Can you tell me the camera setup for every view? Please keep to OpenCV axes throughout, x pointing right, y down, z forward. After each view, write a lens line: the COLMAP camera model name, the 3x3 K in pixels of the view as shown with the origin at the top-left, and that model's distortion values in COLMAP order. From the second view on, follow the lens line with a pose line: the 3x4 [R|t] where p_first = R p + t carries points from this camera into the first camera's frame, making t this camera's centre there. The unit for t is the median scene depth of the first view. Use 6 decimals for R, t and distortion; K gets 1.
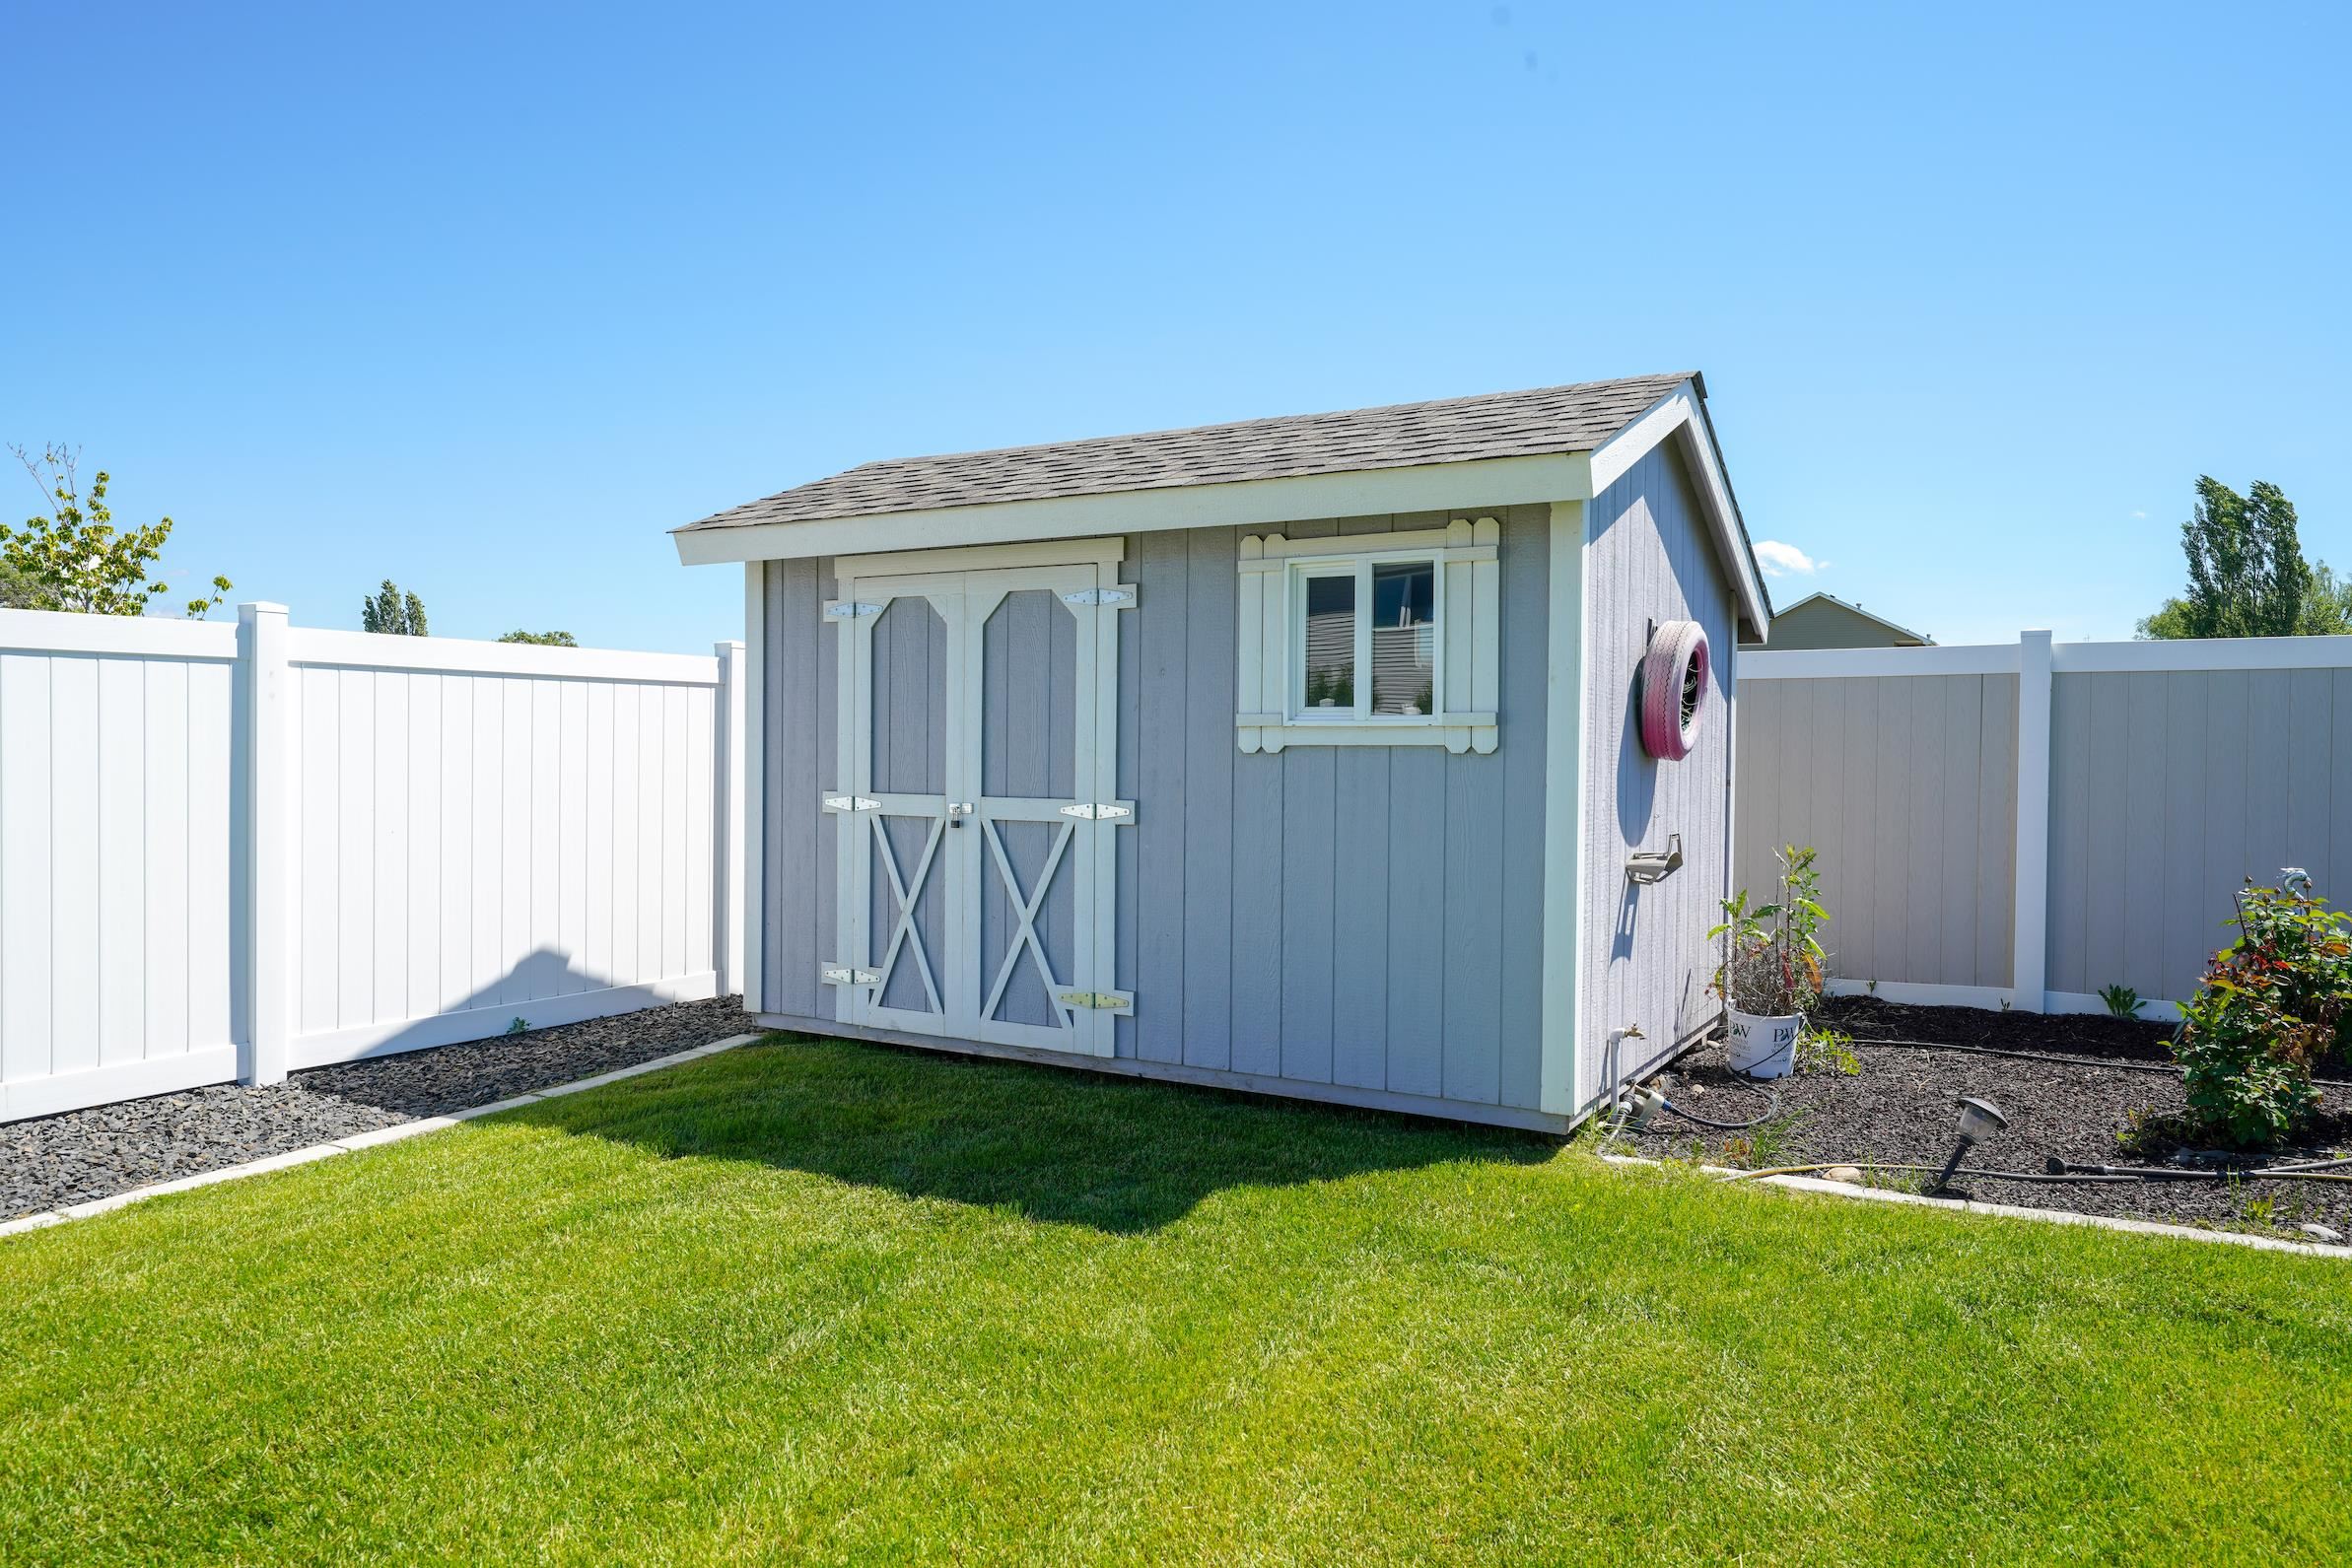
lens RADIAL K [[1536.4, 0, 1176.0], [0, 1536.4, 784.0], [0, 0, 1]] dist [-0.000946, -0.000299]
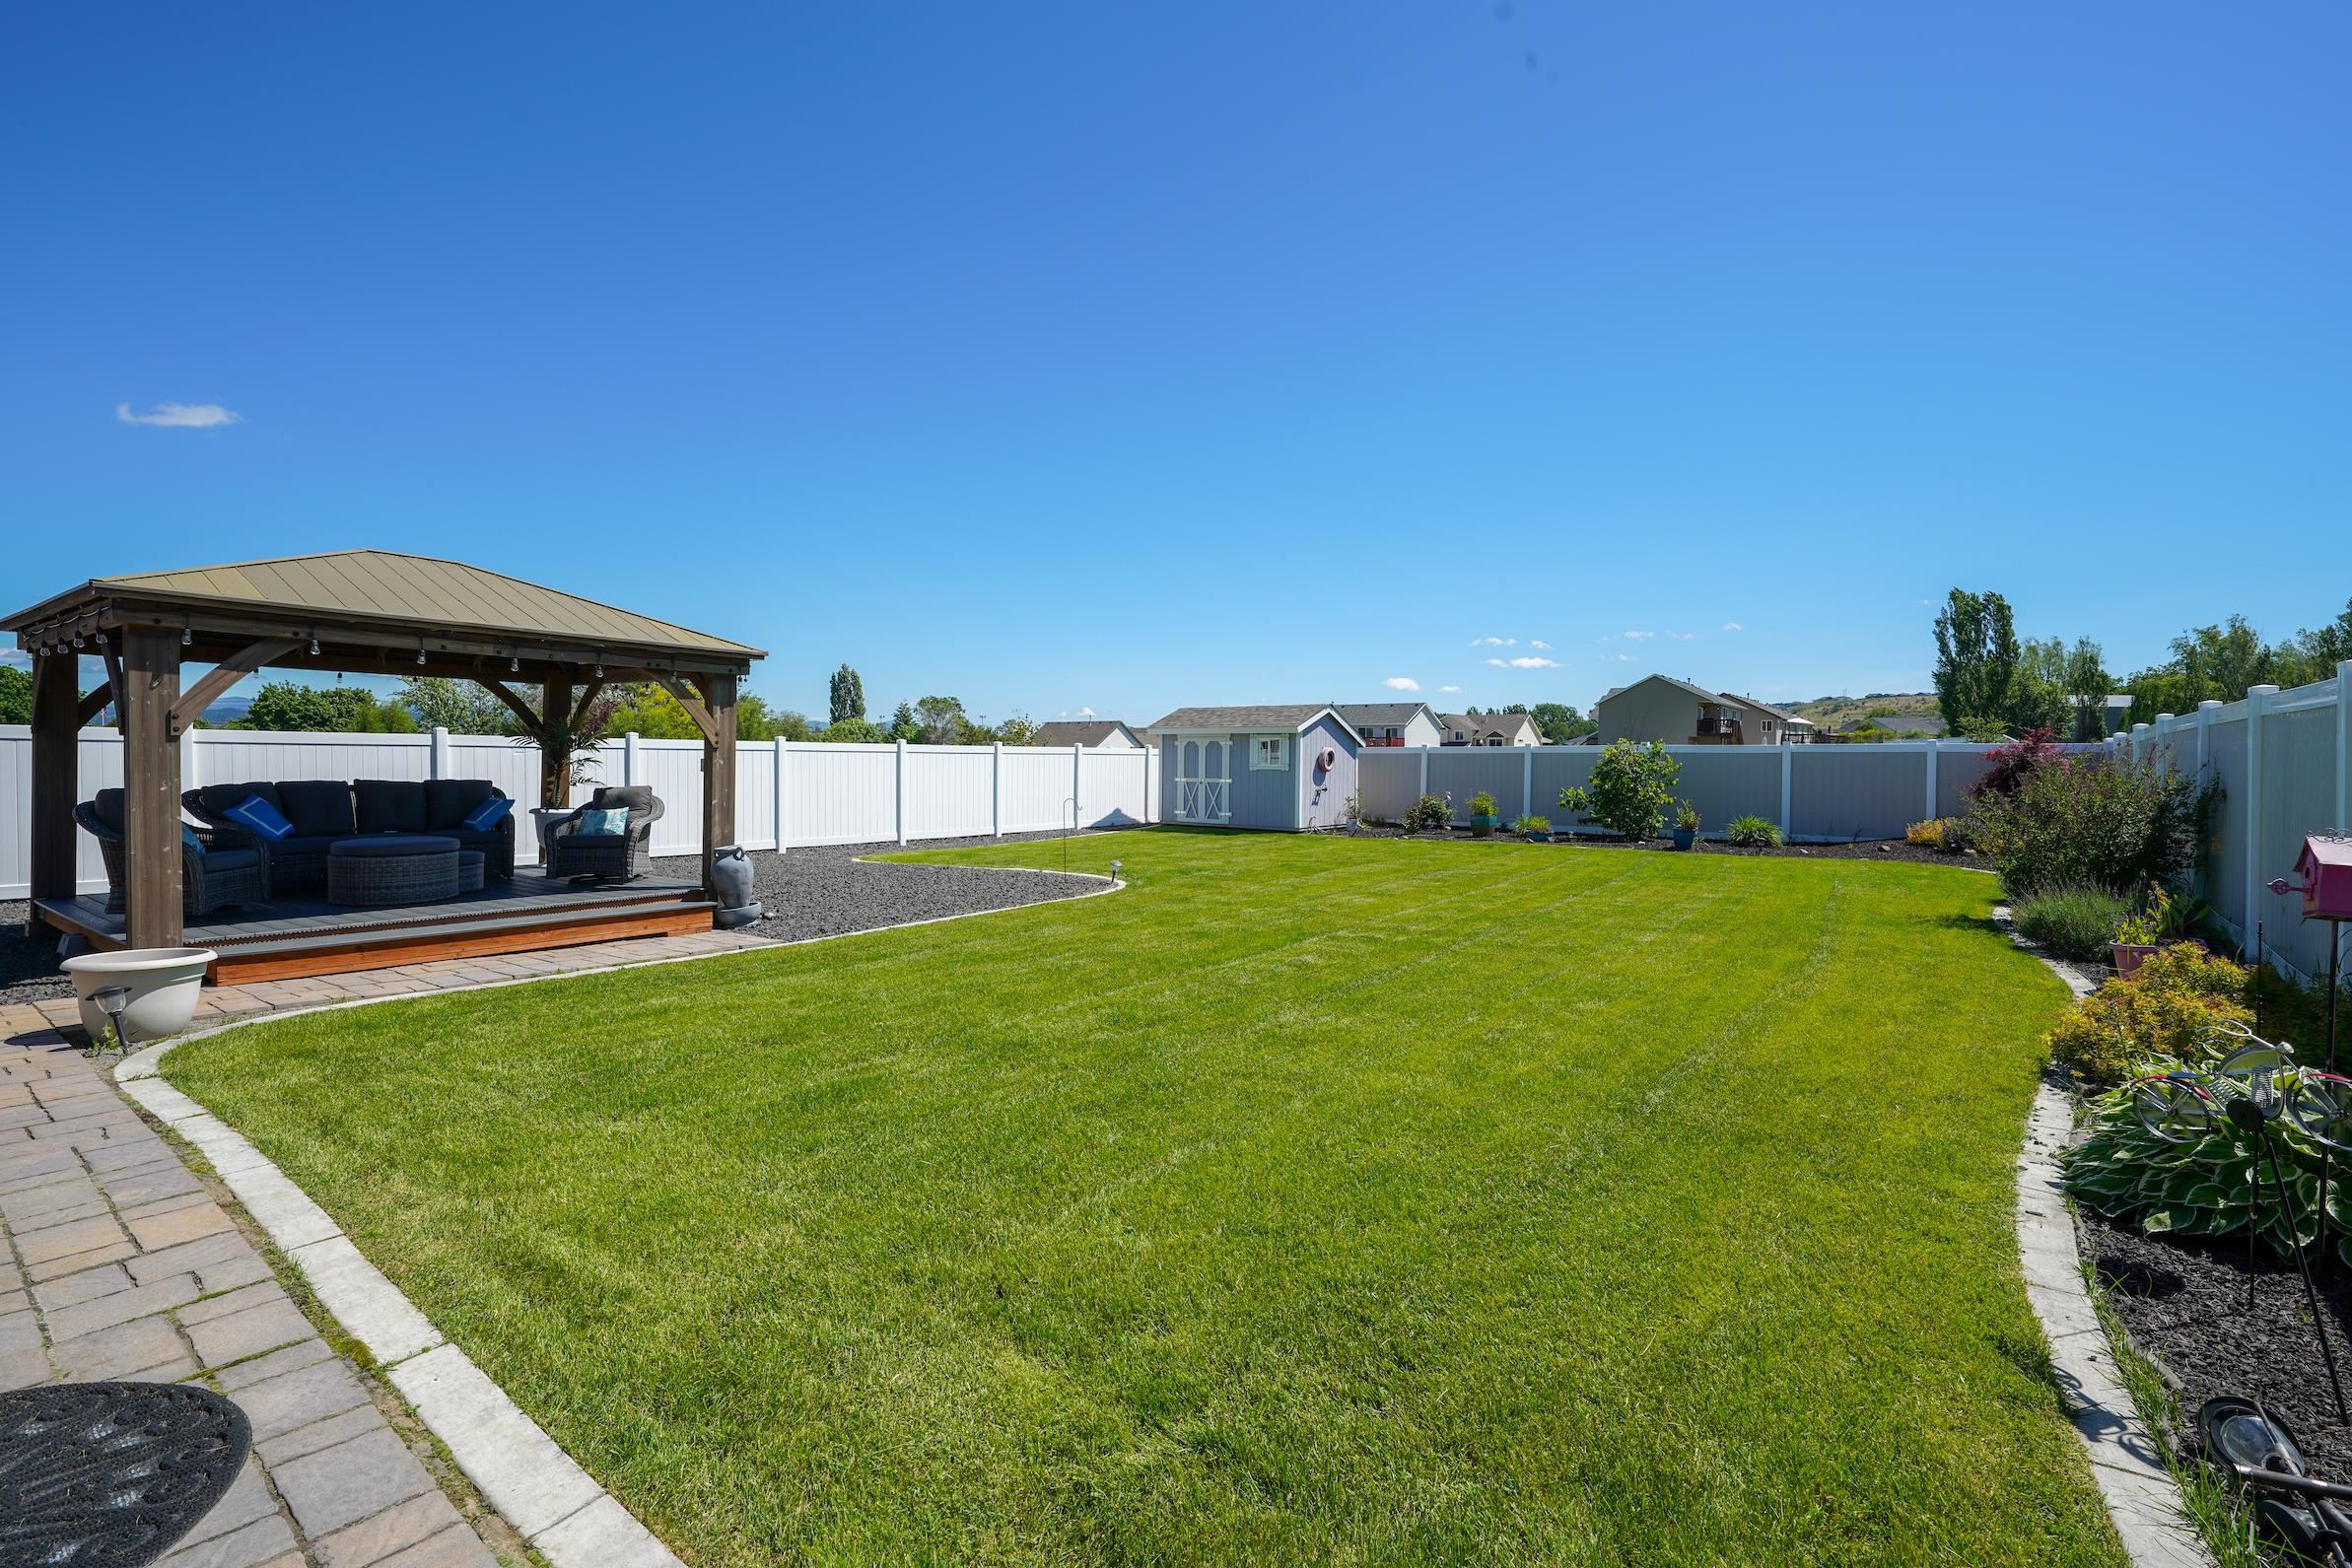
lens RADIAL K [[1099.2, 0, 1176.0], [0, 1099.2, 784.0], [0, 0, 1]] dist [0.002470, 0.000206]
pose [[0.992563, 0.001900, -0.121719, 0.236726], [-0.002033, 0.999997, -0.000968, 0.030766], [0.121717, 0.001208, 0.992564, -2.788730]]
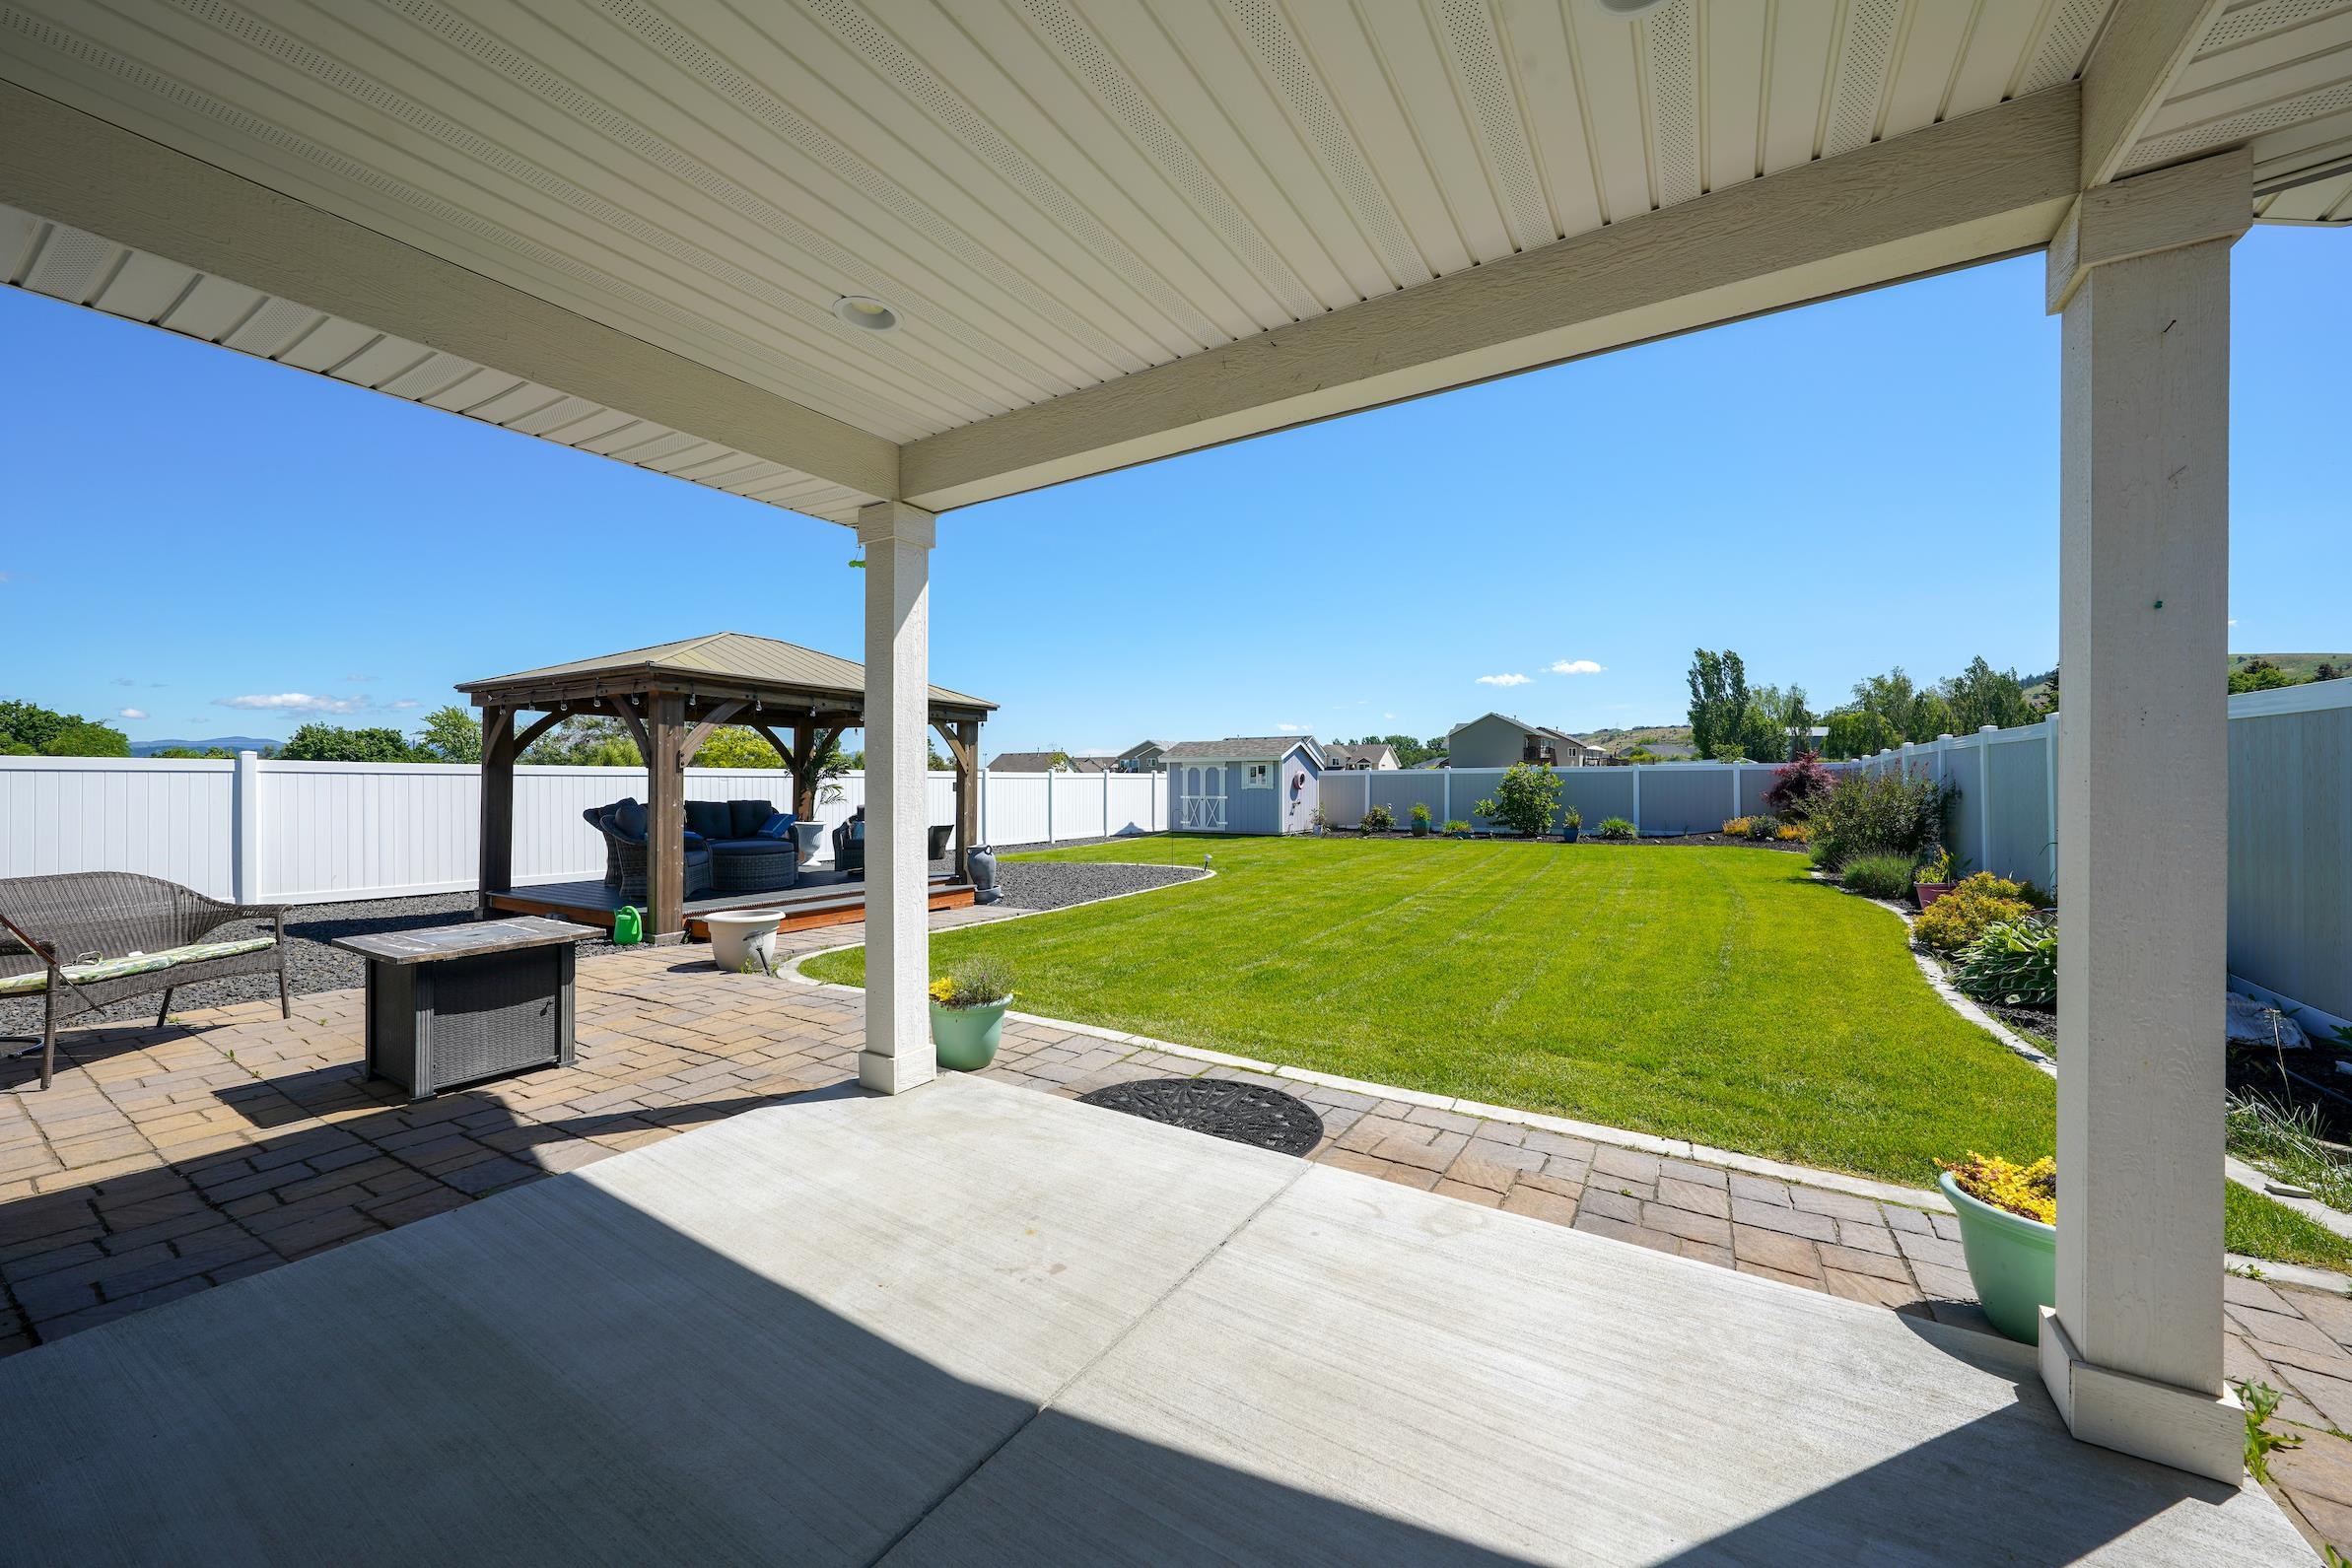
lens RADIAL K [[918.6, 0, 1176.0], [0, 918.6, 784.0], [0, 0, 1]] dist [-0.002589, -0.000137]
pose [[0.999757, -0.012070, -0.018449, -0.177531], [0.011659, 0.999686, -0.022189, 0.043830], [0.018711, 0.021969, 0.999584, -3.133850]]
